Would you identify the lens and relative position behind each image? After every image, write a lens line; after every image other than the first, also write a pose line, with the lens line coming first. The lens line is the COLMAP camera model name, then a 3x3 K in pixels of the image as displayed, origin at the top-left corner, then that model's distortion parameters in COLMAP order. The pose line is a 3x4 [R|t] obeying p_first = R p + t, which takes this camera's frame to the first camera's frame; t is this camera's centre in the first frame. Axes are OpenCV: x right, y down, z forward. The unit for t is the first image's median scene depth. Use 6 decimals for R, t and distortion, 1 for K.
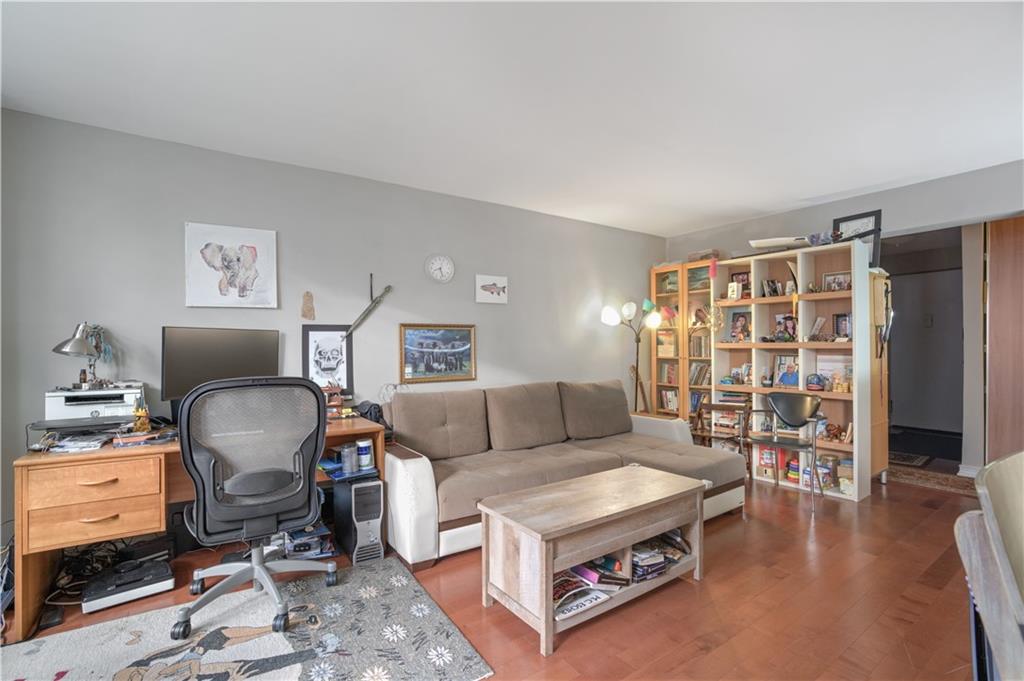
lens RADIAL K [[483.5, 0, 512.0], [0, 483.5, 340.5], [0, 0, 1]] dist [-0.030536, 0.000370]
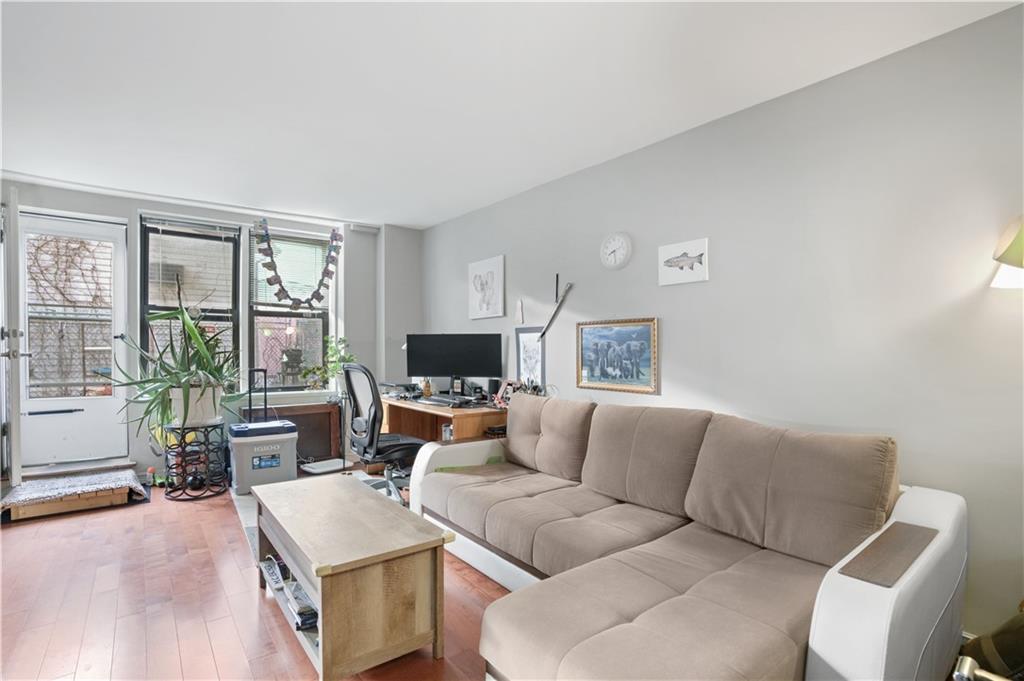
lens RADIAL K [[483.5, 0, 512.0], [0, 483.5, 340.5], [0, 0, 1]] dist [-0.030536, 0.000370]
pose [[0.058589, -0.001596, -0.998281, 0.679858], [0.009939, 0.999950, -0.001015, -0.000122], [0.998233, -0.009862, 0.058602, 0.813103]]
